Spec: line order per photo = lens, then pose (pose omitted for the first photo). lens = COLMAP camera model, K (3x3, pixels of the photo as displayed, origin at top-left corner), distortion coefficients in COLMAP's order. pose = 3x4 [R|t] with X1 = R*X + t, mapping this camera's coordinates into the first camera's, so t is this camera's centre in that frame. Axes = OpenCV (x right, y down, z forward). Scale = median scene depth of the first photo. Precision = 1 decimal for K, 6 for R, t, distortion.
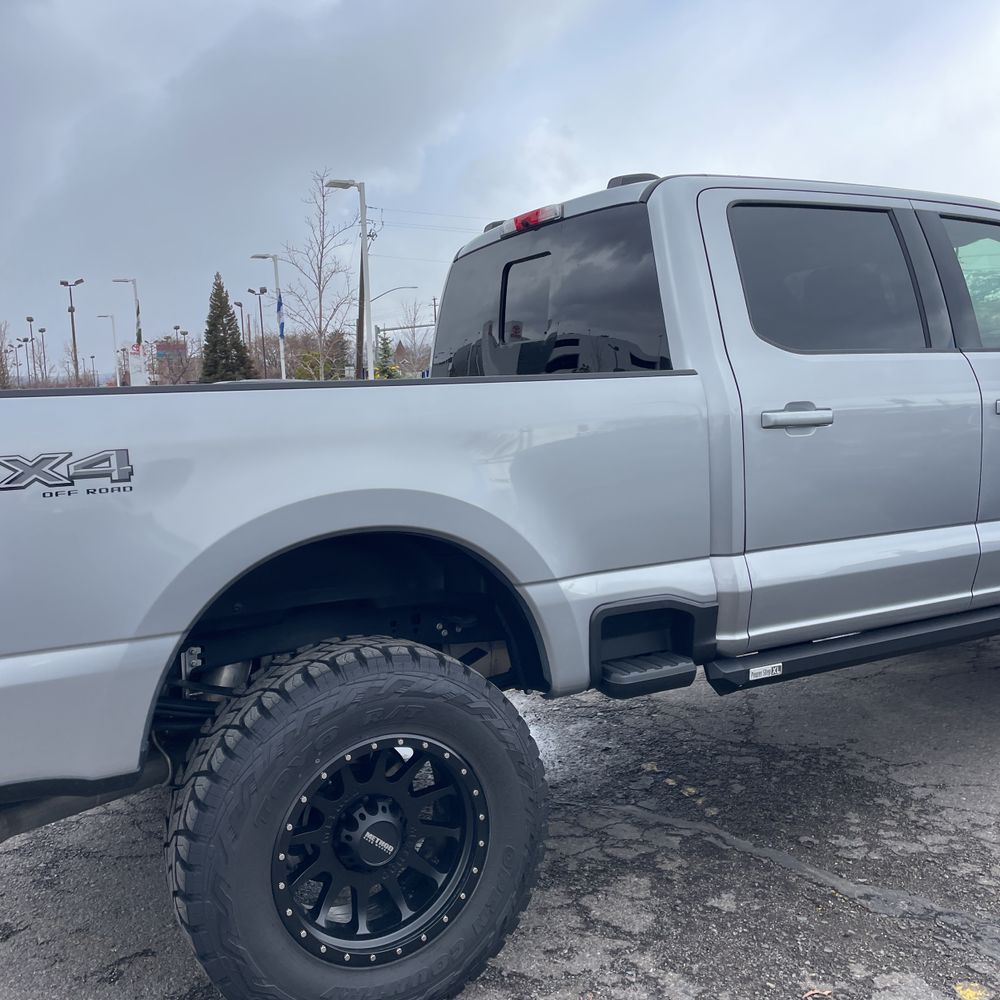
lens RADIAL K [[1014.7, 0, 495.7], [0, 1014.7, 504.5], [0, 0, 1]] dist [0.048989, 0.000000]
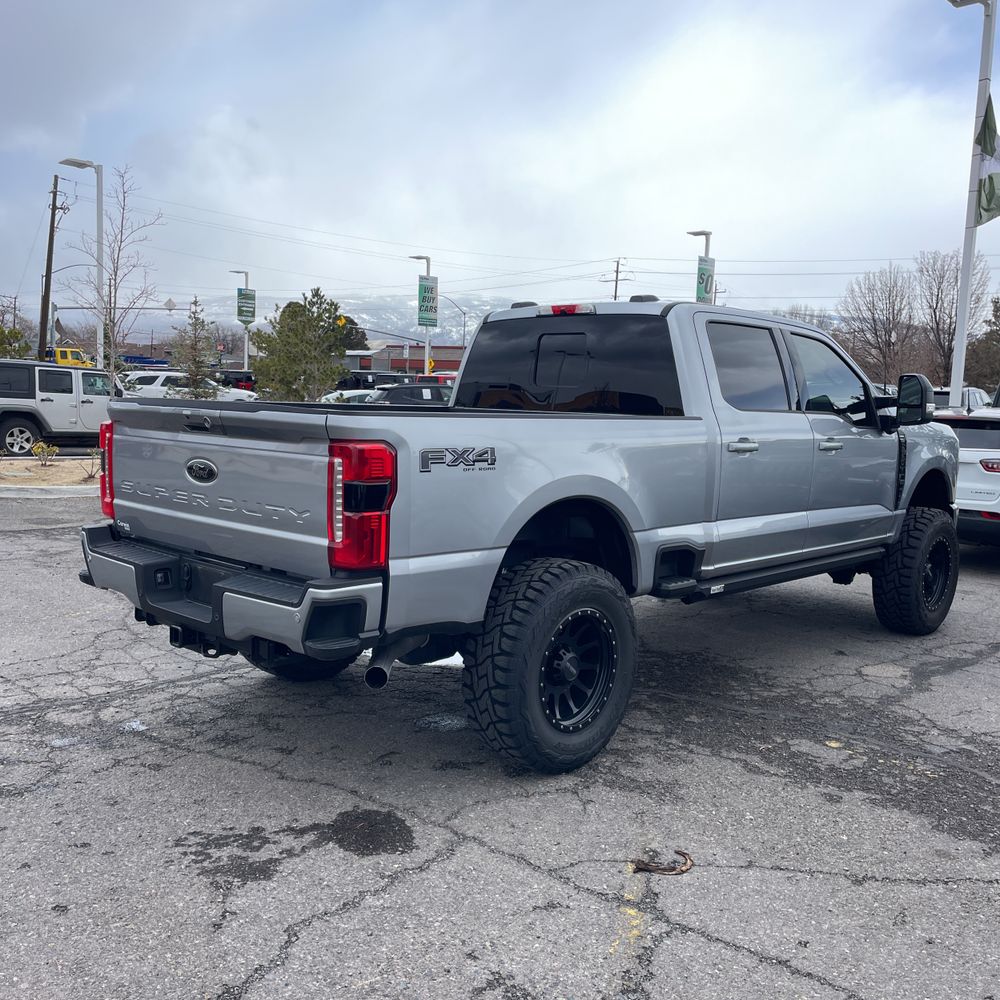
lens RADIAL K [[1014.7, 0, 496.7], [0, 1014.7, 500.6], [0, 0, 1]] dist [0.048989, 0.000000]
pose [[0.946338, 0.038149, 0.320919, -0.660634], [-0.036162, 0.999272, -0.012152, 0.045849], [-0.321149, -0.000105, 0.947029, -0.538151]]
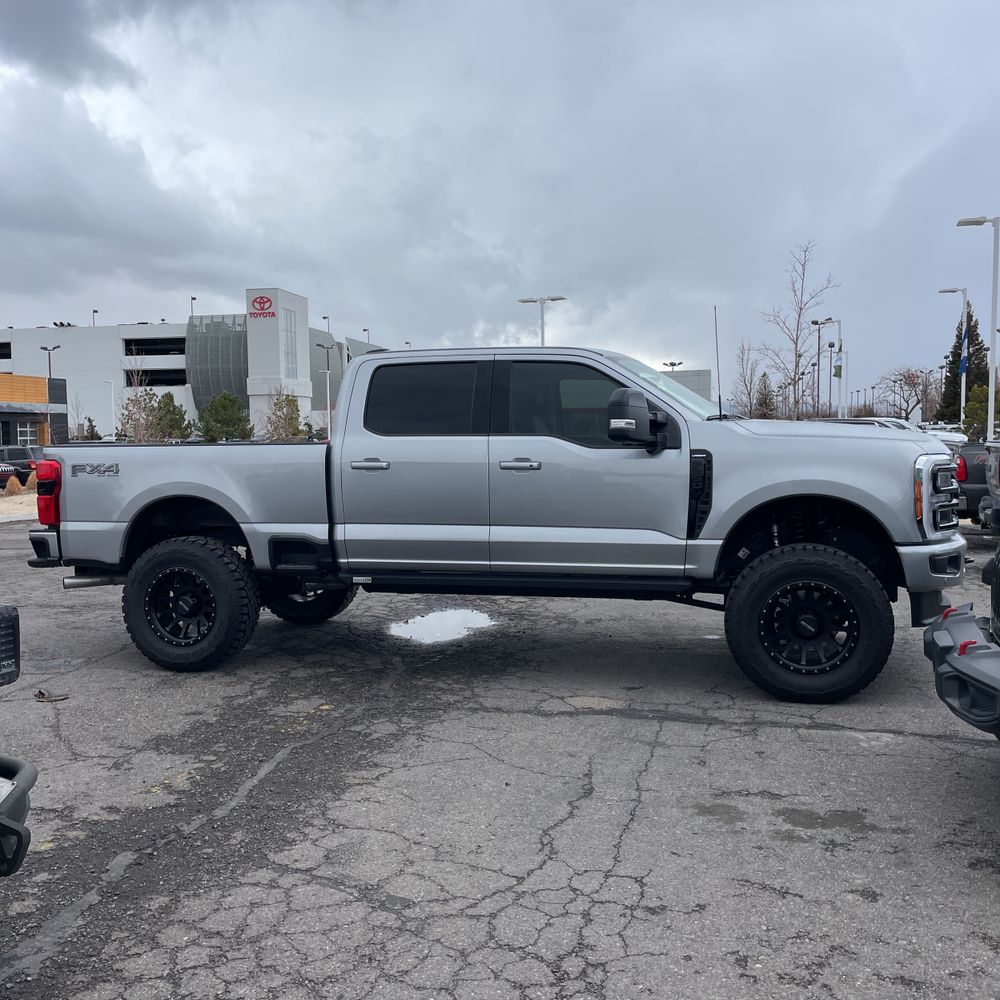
lens RADIAL K [[1014.7, 0, 490.9], [0, 1014.7, 505.0], [0, 0, 1]] dist [0.048989, 0.000000]
pose [[0.730861, 0.071189, -0.678804, 1.919801], [-0.089261, 0.995973, 0.008346, -0.039480], [0.676665, 0.054491, 0.734272, -0.417857]]
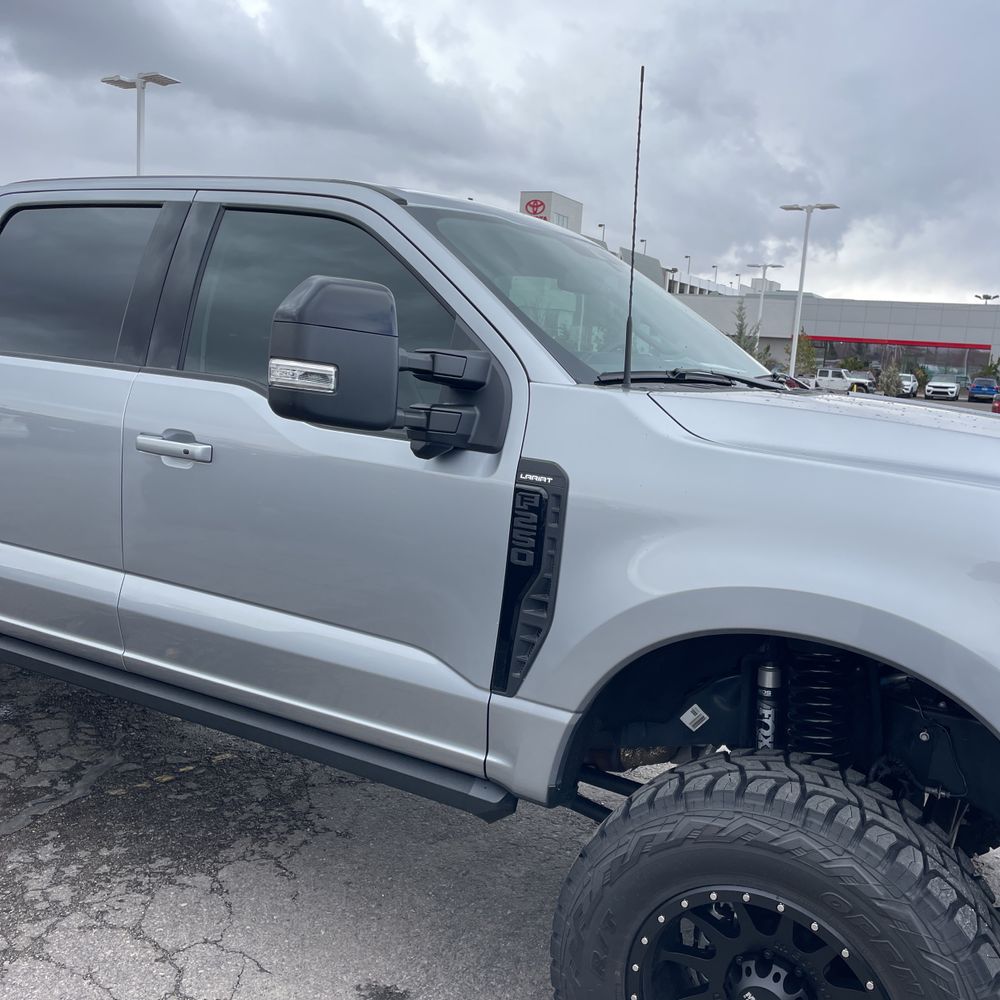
lens RADIAL K [[1014.7, 0, 508.0], [0, 1014.7, 499.1], [0, 0, 1]] dist [0.048989, 0.000000]
pose [[0.528126, 0.195963, -0.826245, 1.463355], [-0.180002, 0.976731, 0.116599, -0.218289], [0.829869, 0.087147, 0.551111, 0.872531]]
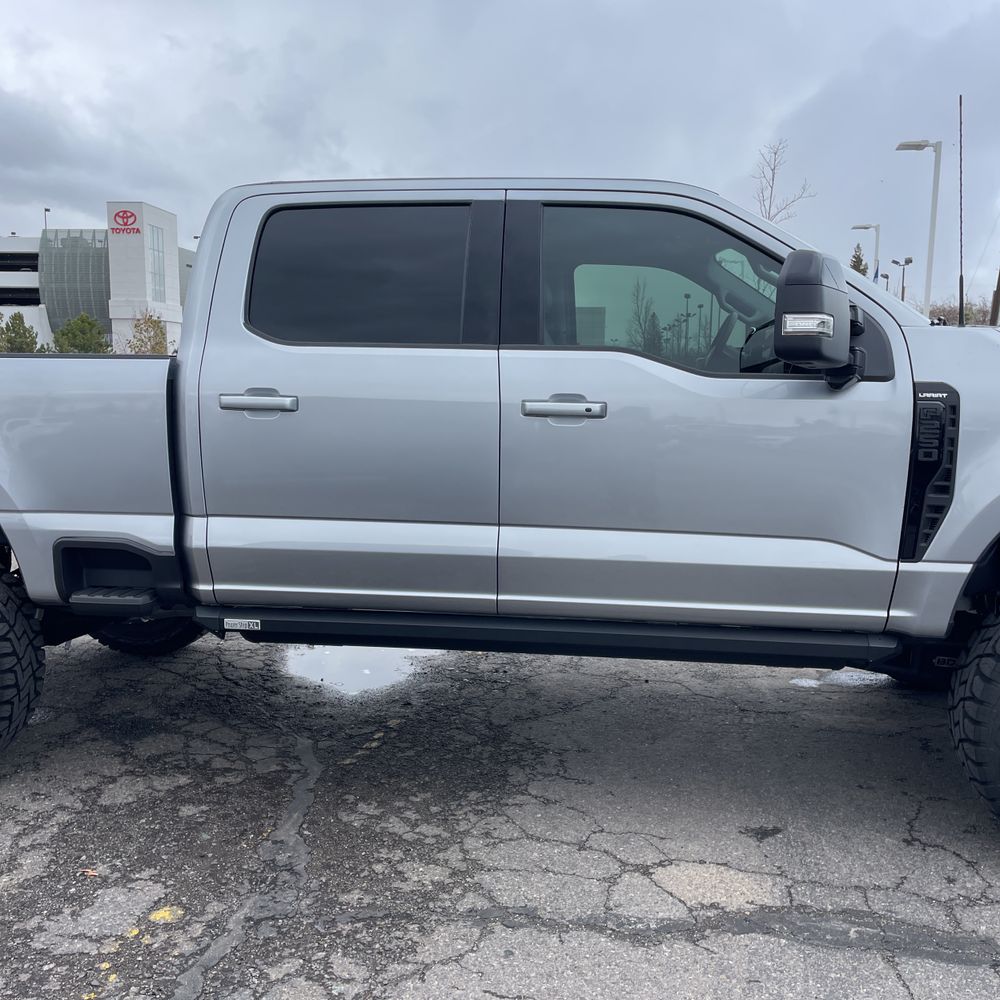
lens RADIAL K [[1014.7, 0, 490.4], [0, 1014.7, 503.8], [0, 0, 1]] dist [0.048989, 0.000000]
pose [[0.803807, 0.117568, -0.583157, 1.122872], [-0.103215, 0.992971, 0.057921, -0.063011], [0.585867, 0.013633, 0.810292, 0.240363]]
